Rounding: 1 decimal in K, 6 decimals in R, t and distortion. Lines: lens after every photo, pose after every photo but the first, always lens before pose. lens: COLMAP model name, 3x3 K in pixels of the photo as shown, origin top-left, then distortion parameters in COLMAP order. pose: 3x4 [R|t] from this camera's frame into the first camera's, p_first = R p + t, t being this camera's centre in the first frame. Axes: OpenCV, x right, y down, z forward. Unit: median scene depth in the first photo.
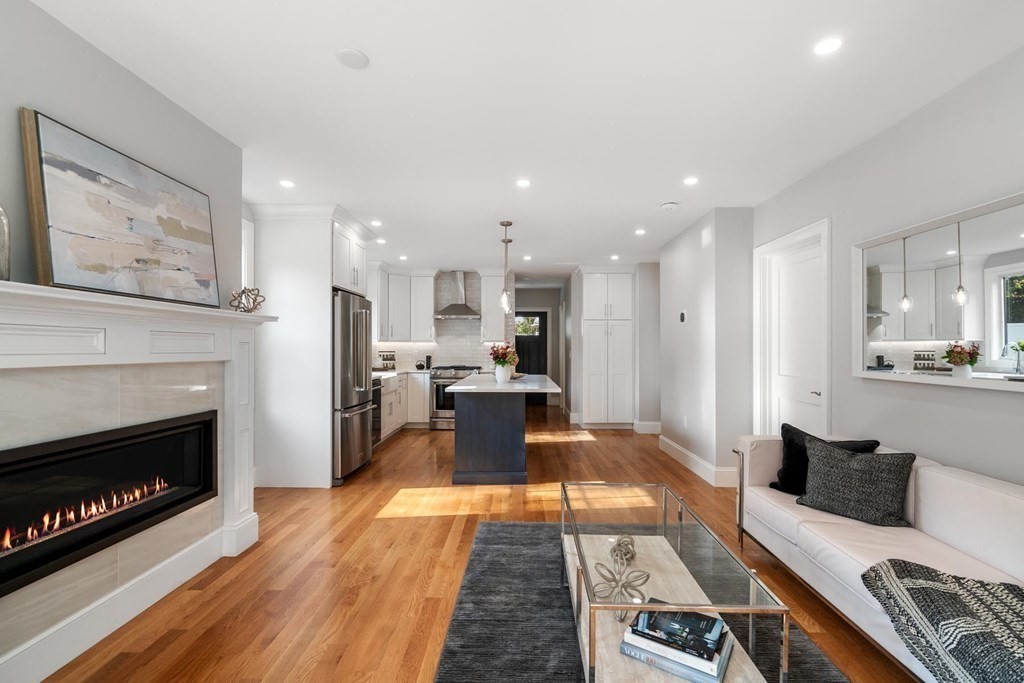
lens RADIAL K [[466.4, 0, 512.3], [0, 466.4, 346.8], [0, 0, 1]] dist [-0.004638, 0.003573]
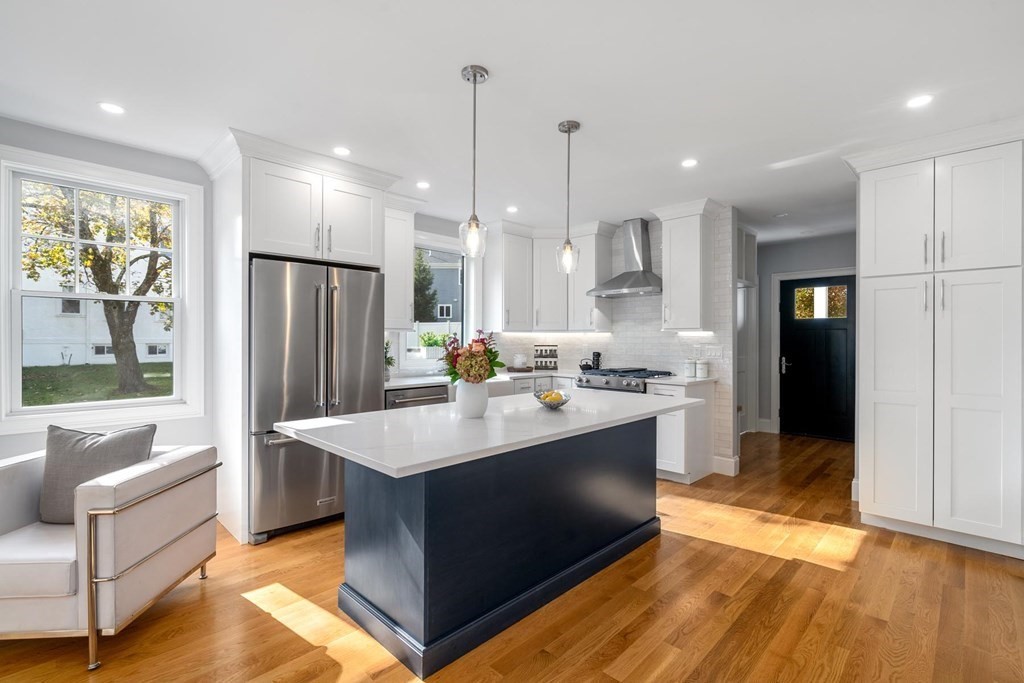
lens RADIAL K [[466.4, 0, 519.1], [0, 466.4, 340.5], [0, 0, 1]] dist [-0.004638, 0.003573]
pose [[0.722364, -0.000064, -0.691513, 0.621084], [0.003908, 0.999984, 0.003989, -0.002743], [0.691502, -0.005584, 0.722353, 1.274915]]
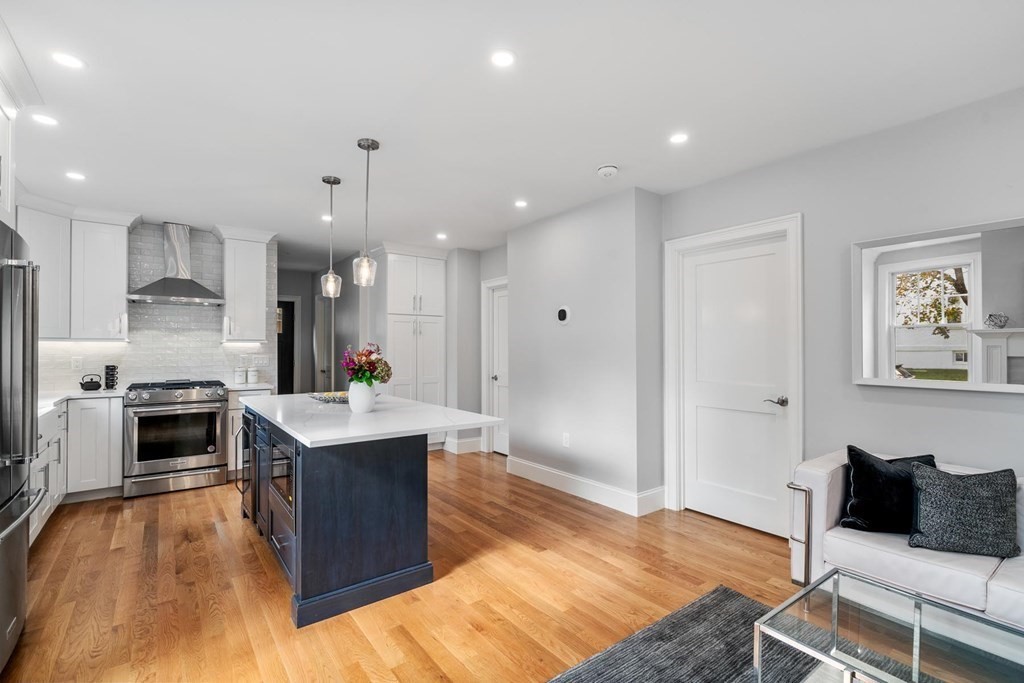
lens RADIAL K [[466.4, 0, 513.0], [0, 466.4, 342.6], [0, 0, 1]] dist [-0.004638, 0.003573]
pose [[0.788454, 0.006232, 0.615062, -0.423444], [-0.000785, 0.999958, -0.009126, -0.010738], [-0.615093, 0.006713, 0.788426, 0.763286]]
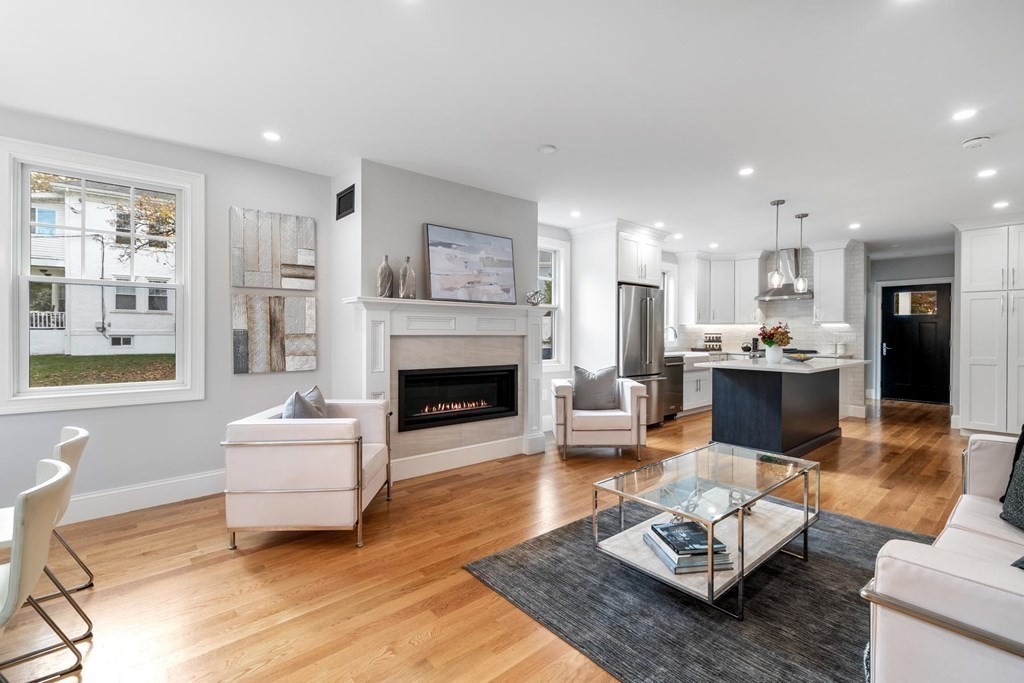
lens RADIAL K [[466.4, 0, 515.0], [0, 466.4, 336.4], [0, 0, 1]] dist [-0.004638, 0.003573]
pose [[0.671642, 0.004349, -0.740863, 0.629488], [0.002258, 0.999966, 0.007916, 0.019594], [0.740873, -0.006990, 0.671609, -0.141571]]
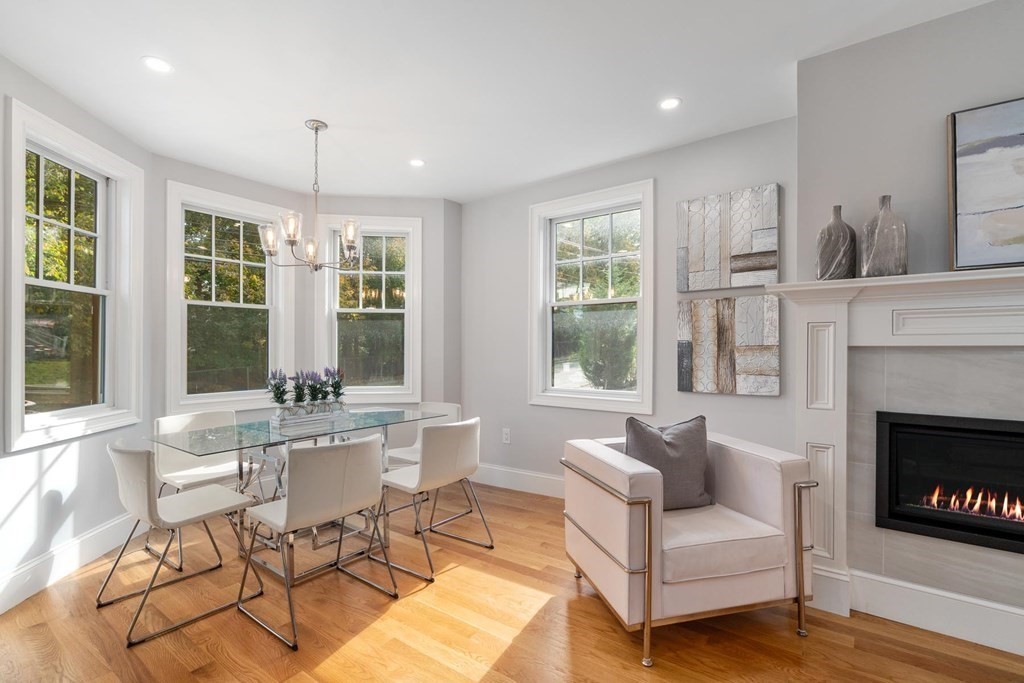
lens RADIAL K [[466.4, 0, 512.0], [0, 466.4, 351.4], [0, 0, 1]] dist [-0.004638, 0.003573]
pose [[-0.570455, 0.003488, -0.821321, 0.300728], [0.000438, 0.999992, 0.003943, 0.031001], [0.821329, 0.001889, -0.570452, 0.512907]]
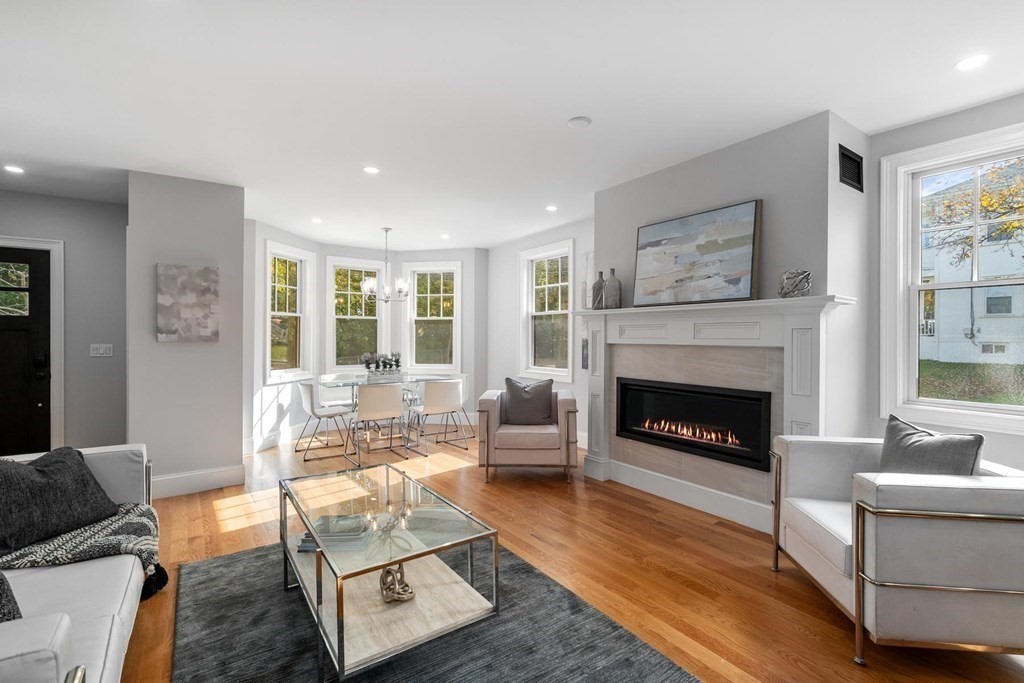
lens RADIAL K [[466.4, 0, 508.0], [0, 466.4, 341.4], [0, 0, 1]] dist [-0.004638, 0.003573]
pose [[-0.800212, 0.001557, -0.599715, 0.507074], [-0.001910, 0.999985, 0.005145, 0.012537], [0.599714, 0.005263, -0.800197, 1.562538]]
